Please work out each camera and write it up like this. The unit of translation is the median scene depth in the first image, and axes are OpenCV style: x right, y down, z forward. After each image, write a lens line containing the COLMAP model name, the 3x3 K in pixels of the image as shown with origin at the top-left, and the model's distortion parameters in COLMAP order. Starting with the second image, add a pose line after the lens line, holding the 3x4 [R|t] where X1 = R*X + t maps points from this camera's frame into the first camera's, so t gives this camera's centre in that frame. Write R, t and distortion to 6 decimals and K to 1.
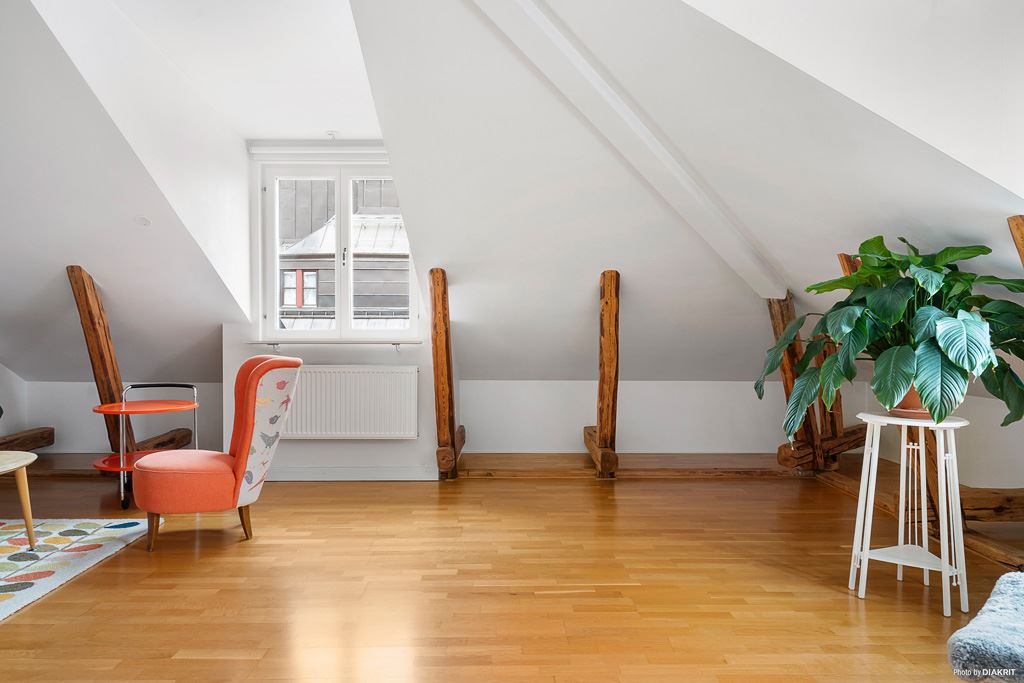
lens RADIAL K [[688.3, 0, 515.9], [0, 688.3, 356.5], [0, 0, 1]] dist [-0.004734, -0.000106]
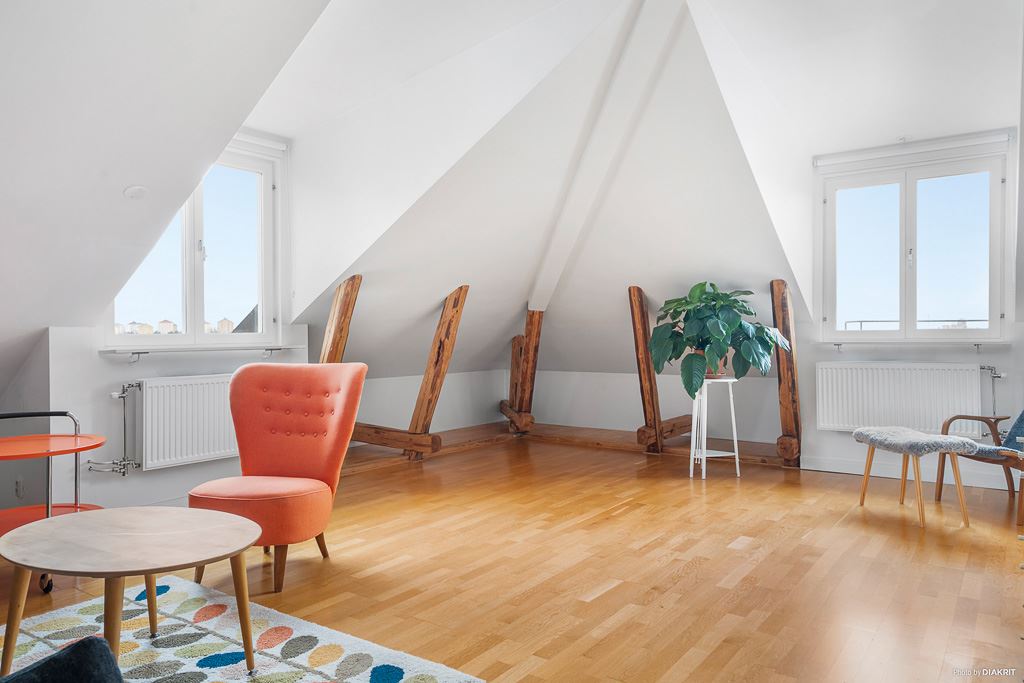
lens RADIAL K [[688.3, 0, 515.9], [0, 688.3, 356.5], [0, 0, 1]] dist [-0.004734, -0.000106]
pose [[0.604203, -0.031416, 0.796211, -0.926919], [0.036063, 0.999277, 0.012062, -0.010003], [-0.796014, 0.021425, 0.604899, 0.212503]]
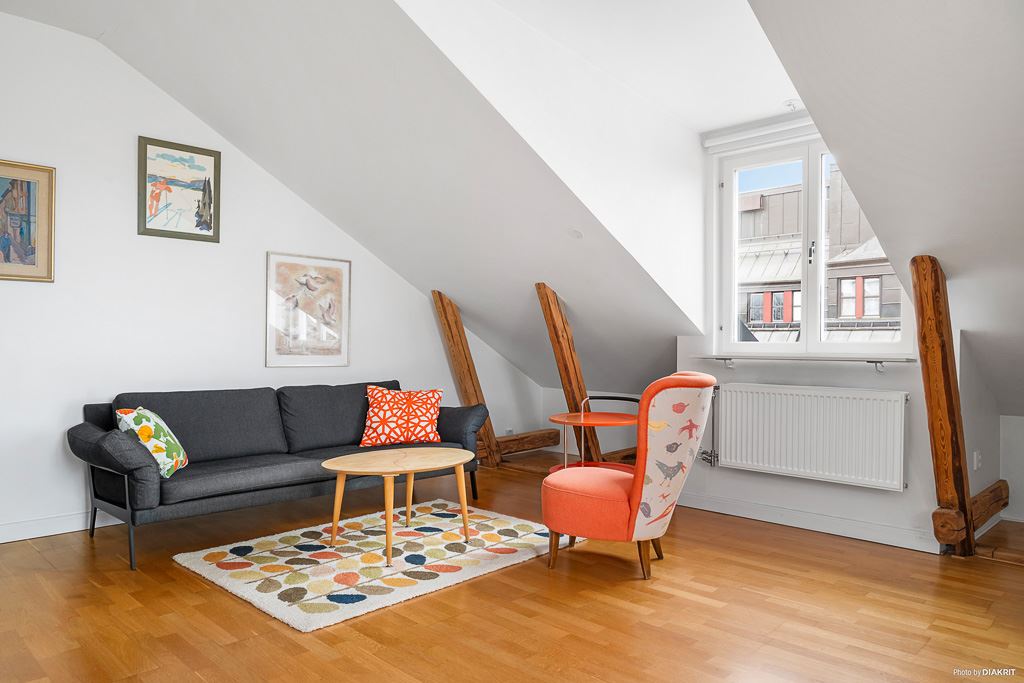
lens RADIAL K [[688.3, 0, 515.9], [0, 688.3, 356.5], [0, 0, 1]] dist [-0.004734, -0.000106]
pose [[0.694947, 0.015978, -0.718884, 0.121103], [-0.029860, 0.999532, -0.006649, -0.009188], [0.718441, 0.026086, 0.695099, 0.249116]]
